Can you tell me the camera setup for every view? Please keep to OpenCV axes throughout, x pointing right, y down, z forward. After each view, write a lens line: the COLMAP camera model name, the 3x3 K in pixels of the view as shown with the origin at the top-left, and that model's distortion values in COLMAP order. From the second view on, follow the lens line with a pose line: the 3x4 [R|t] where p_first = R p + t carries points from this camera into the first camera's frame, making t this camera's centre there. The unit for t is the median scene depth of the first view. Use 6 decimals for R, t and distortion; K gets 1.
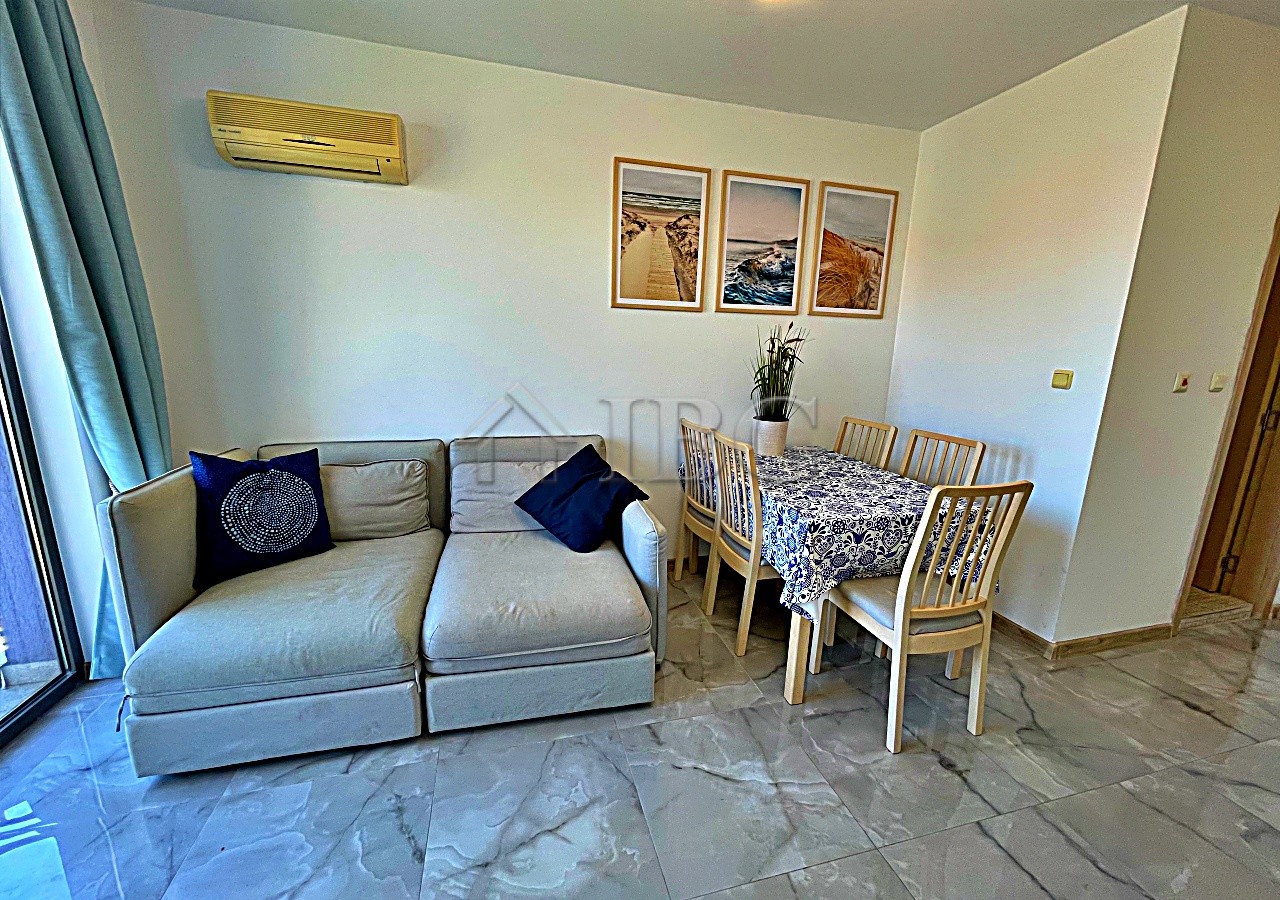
lens RADIAL K [[515.2, 0, 637.7], [0, 515.2, 455.2], [0, 0, 1]] dist [0.000831, -0.000464]
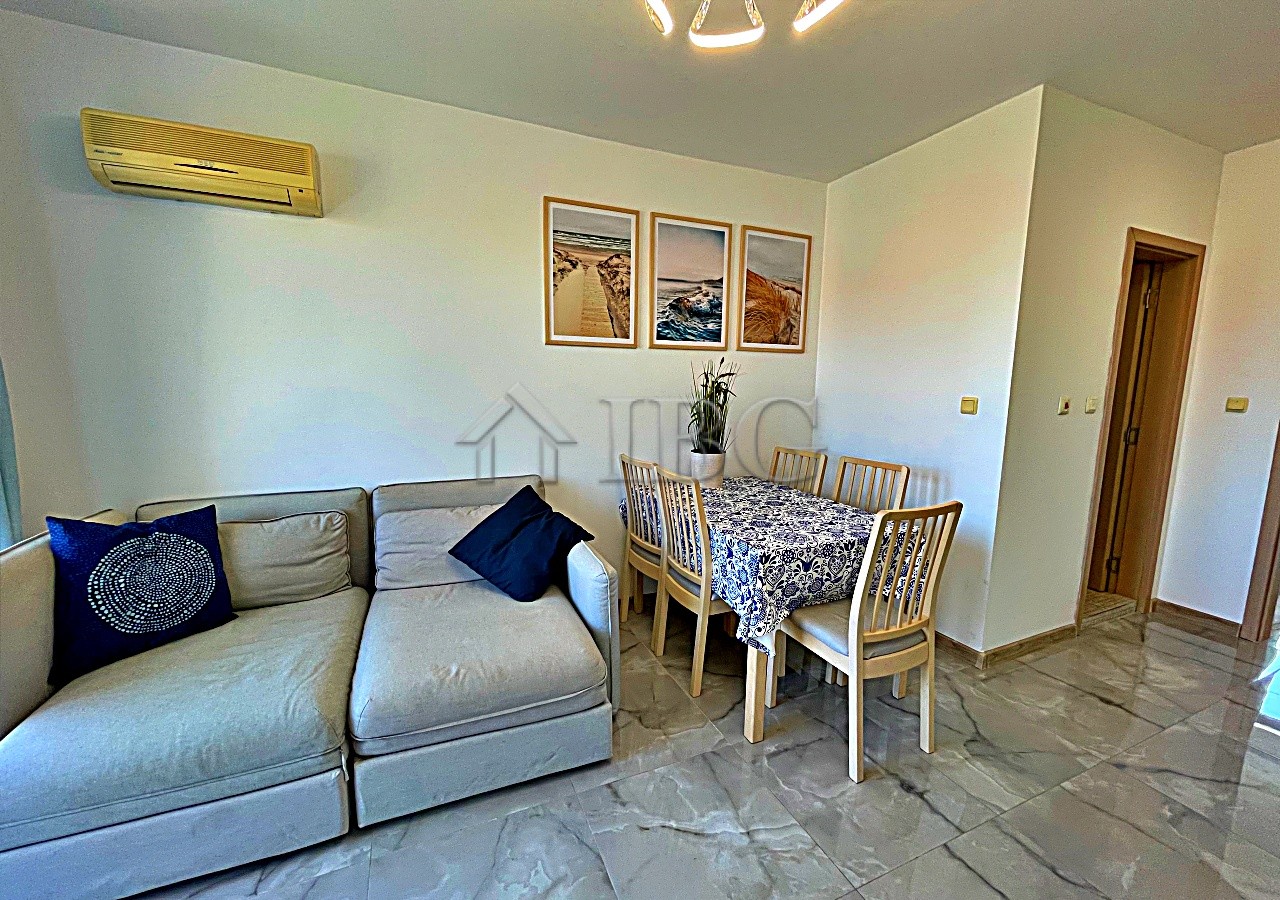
lens RADIAL K [[515.2, 0, 638.3], [0, 515.2, 455.2], [0, 0, 1]] dist [0.000831, -0.000464]
pose [[0.988675, -0.038695, 0.144999, -0.031374], [0.048493, 0.996728, -0.064659, -0.005583], [-0.142022, 0.070958, 0.987317, 0.025873]]
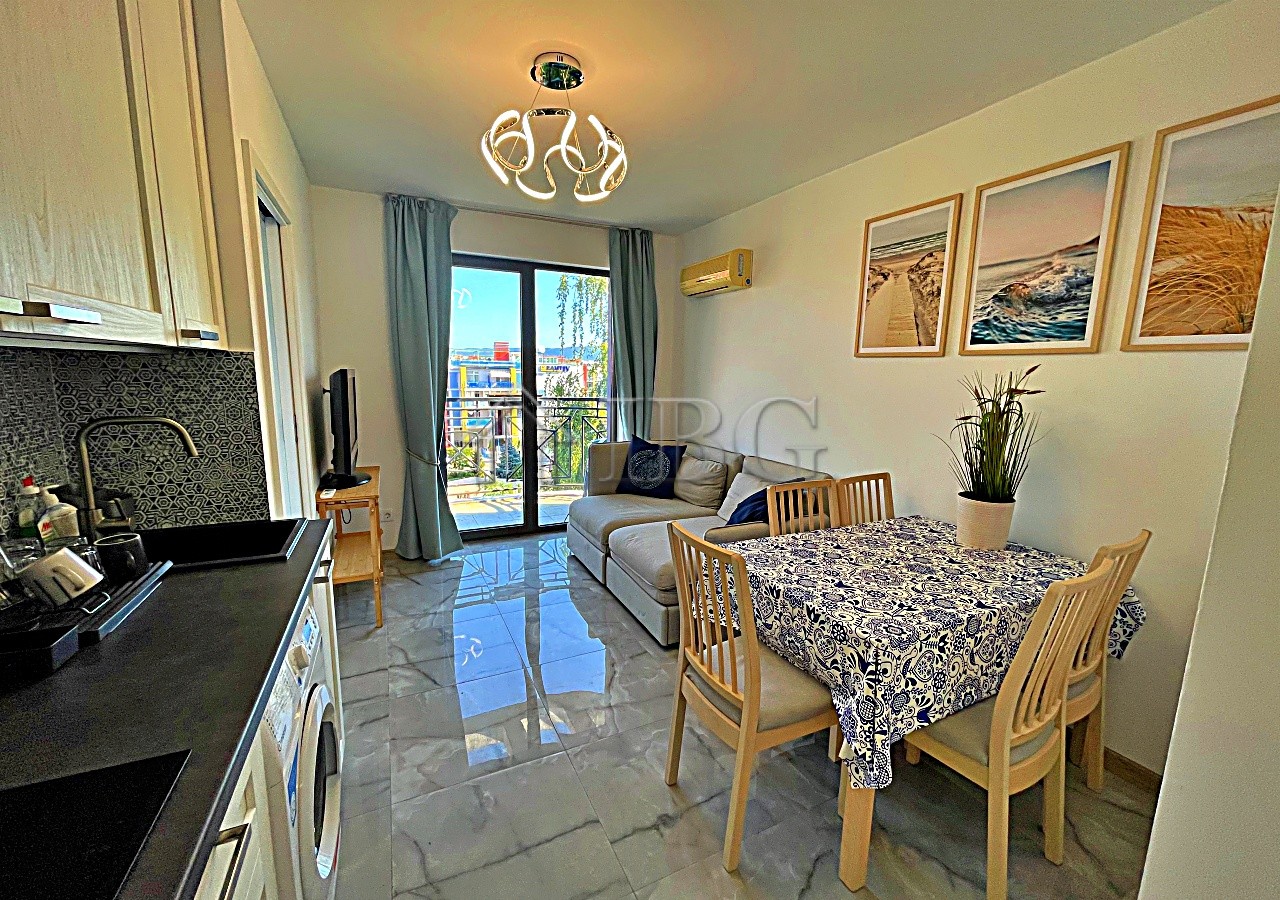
lens RADIAL K [[515.2, 0, 637.3], [0, 515.2, 452.9], [0, 0, 1]] dist [0.000831, -0.000464]
pose [[0.193365, 0.132724, -0.972108, 1.087007], [-0.225639, 0.970266, 0.087590, -0.105242], [0.954828, 0.202408, 0.217563, 0.455090]]
